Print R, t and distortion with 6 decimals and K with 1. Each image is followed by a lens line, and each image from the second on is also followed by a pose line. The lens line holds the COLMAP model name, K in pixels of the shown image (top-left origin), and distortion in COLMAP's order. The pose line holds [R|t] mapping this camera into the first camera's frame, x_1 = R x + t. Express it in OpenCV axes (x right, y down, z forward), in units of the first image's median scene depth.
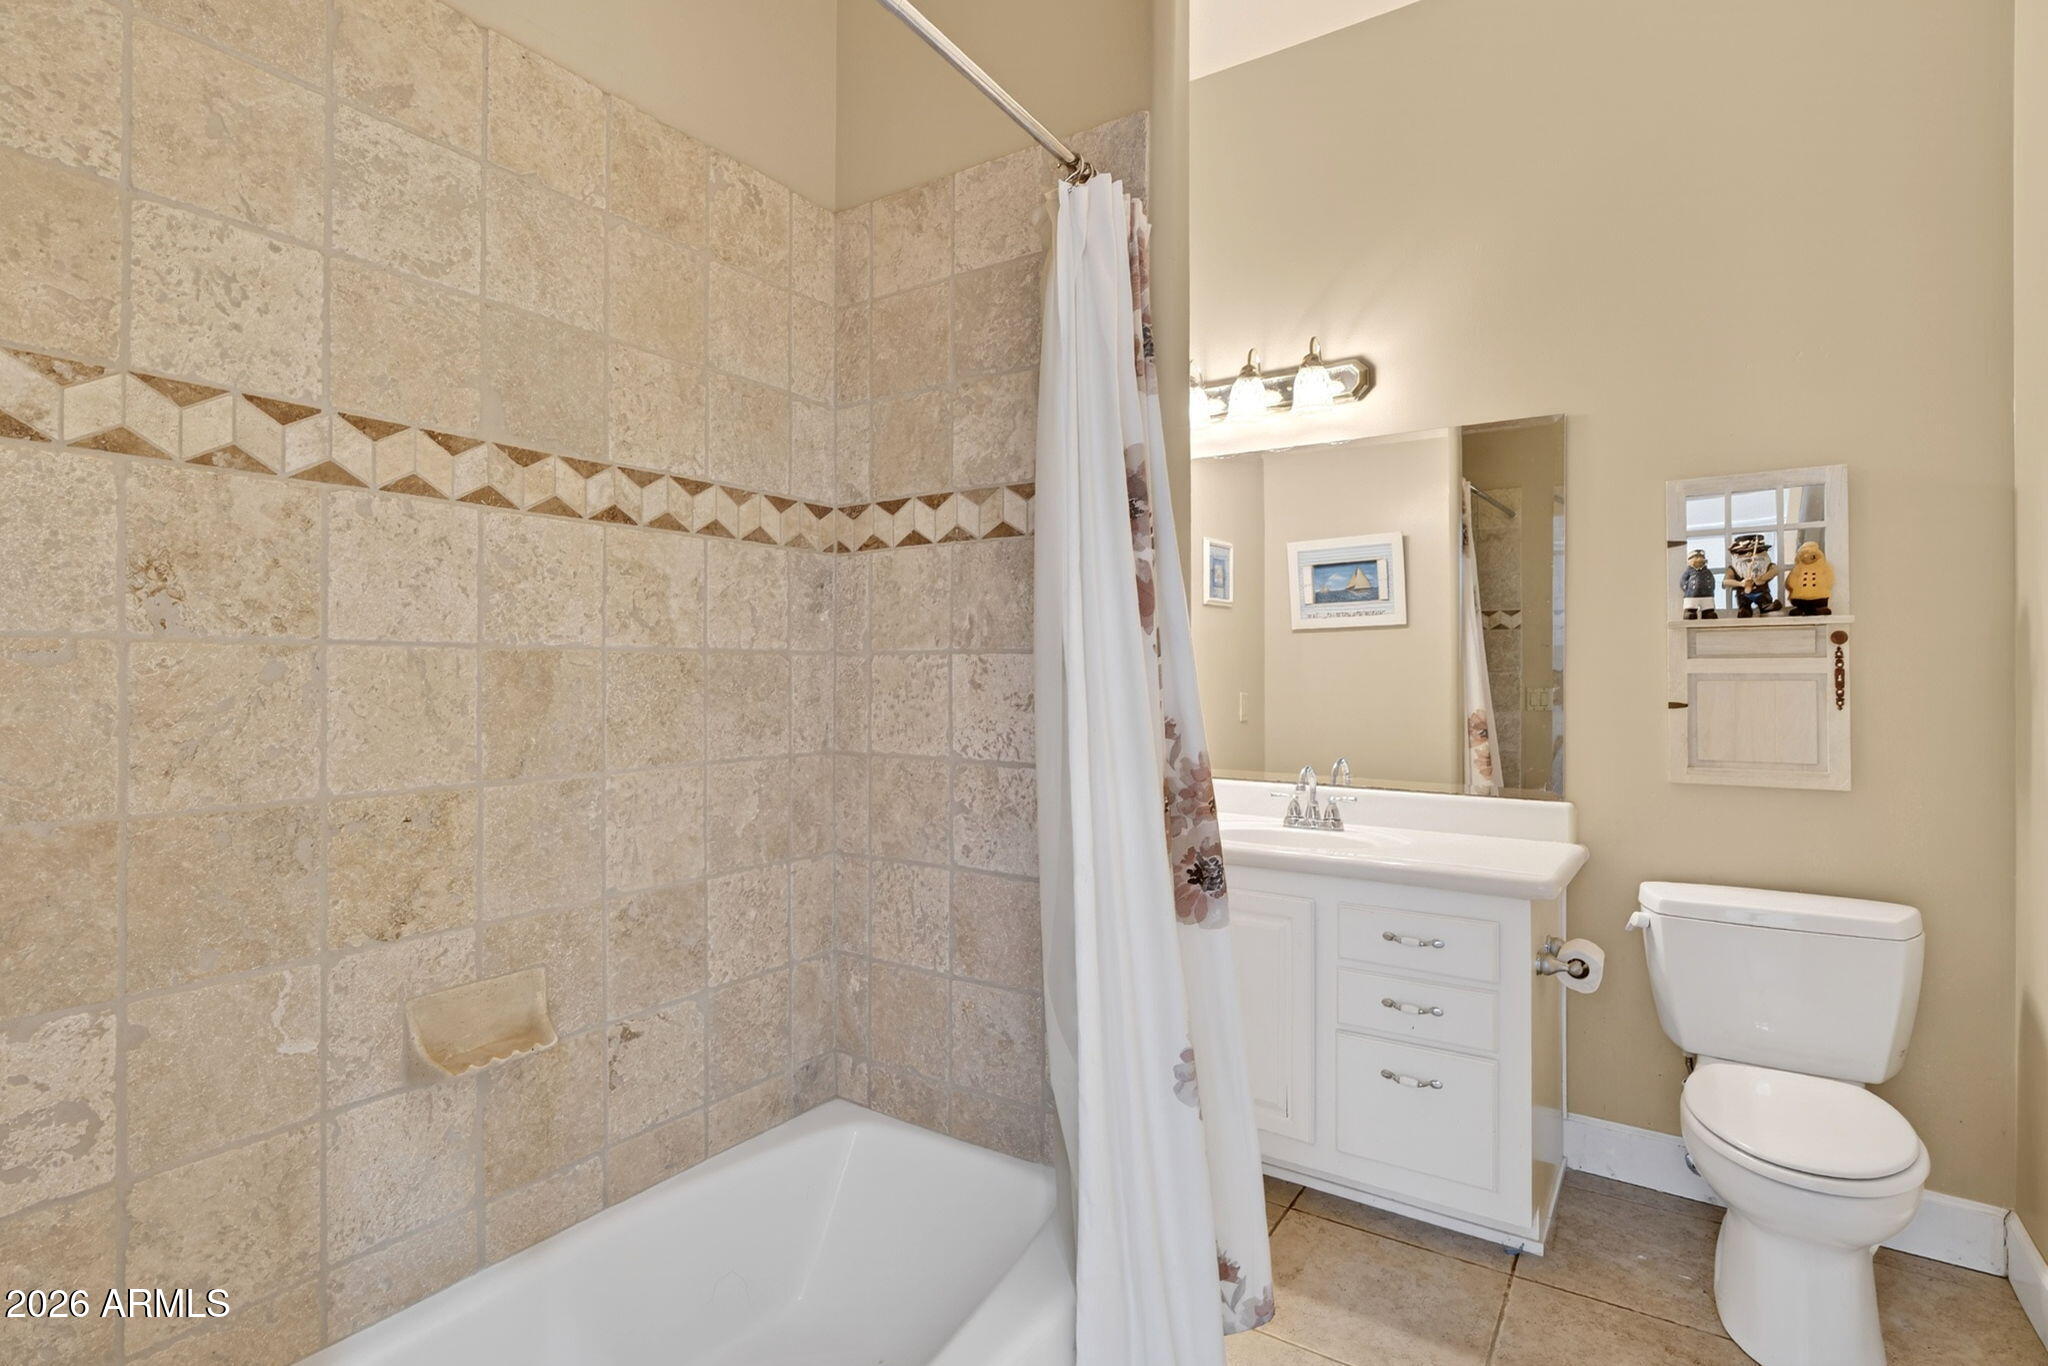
lens RADIAL K [[993.8, 0, 1022.9], [0, 993.8, 675.6], [0, 0, 1]] dist [-0.023600, 0.010780]
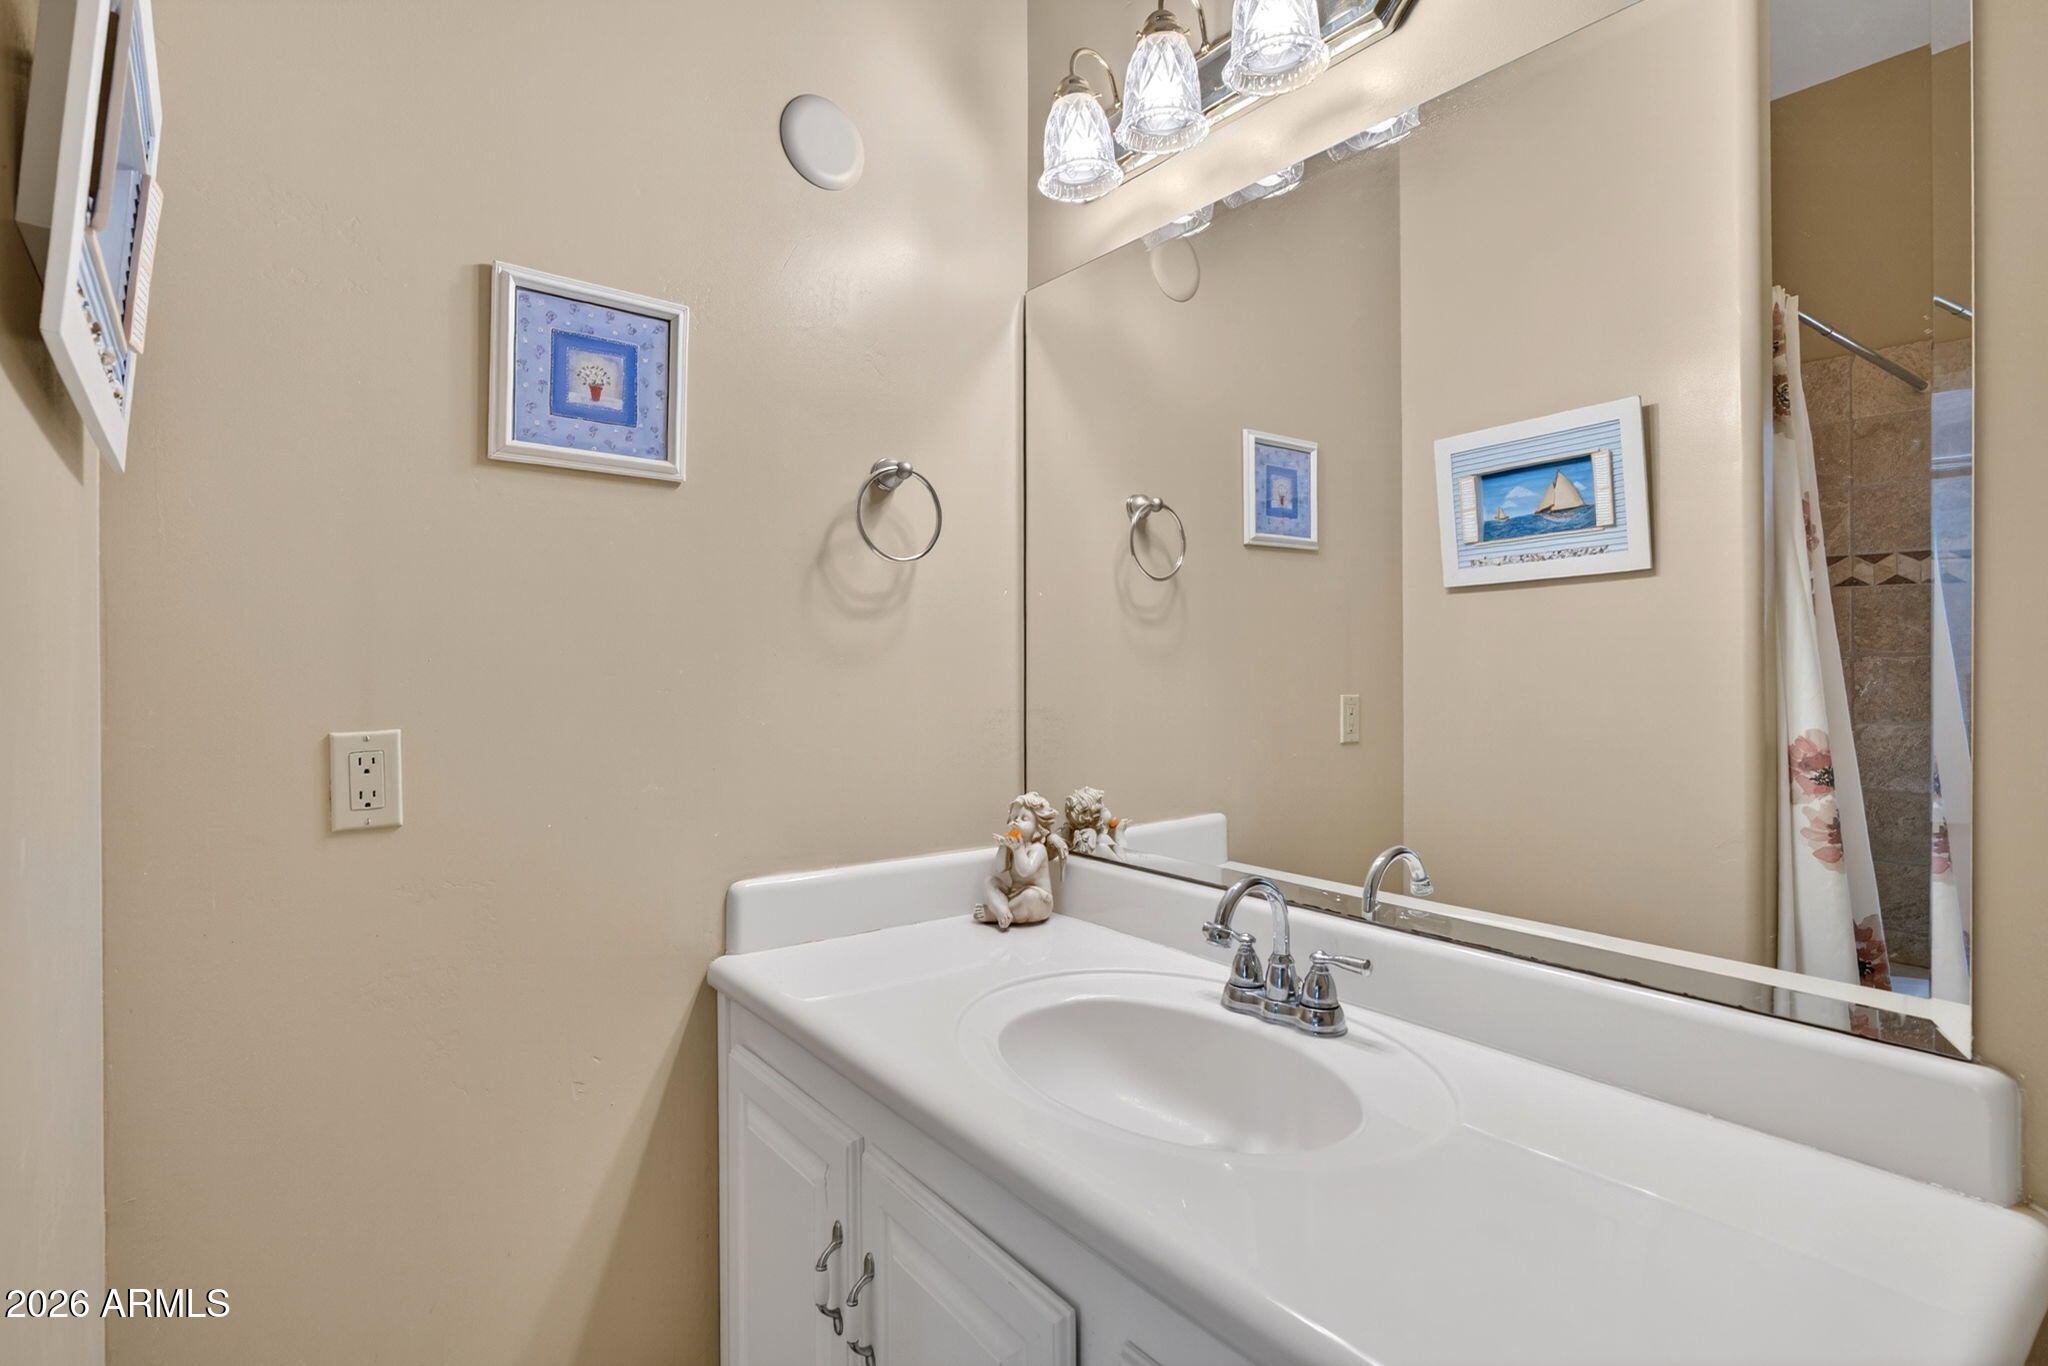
lens RADIAL K [[993.8, 0, 1022.9], [0, 993.8, 675.6], [0, 0, 1]] dist [-0.023600, 0.010780]
pose [[0.952028, -0.002652, -0.305999, 0.221233], [0.006065, 0.999930, 0.010203, -0.002034], [0.305950, -0.011570, 0.951977, 0.379250]]
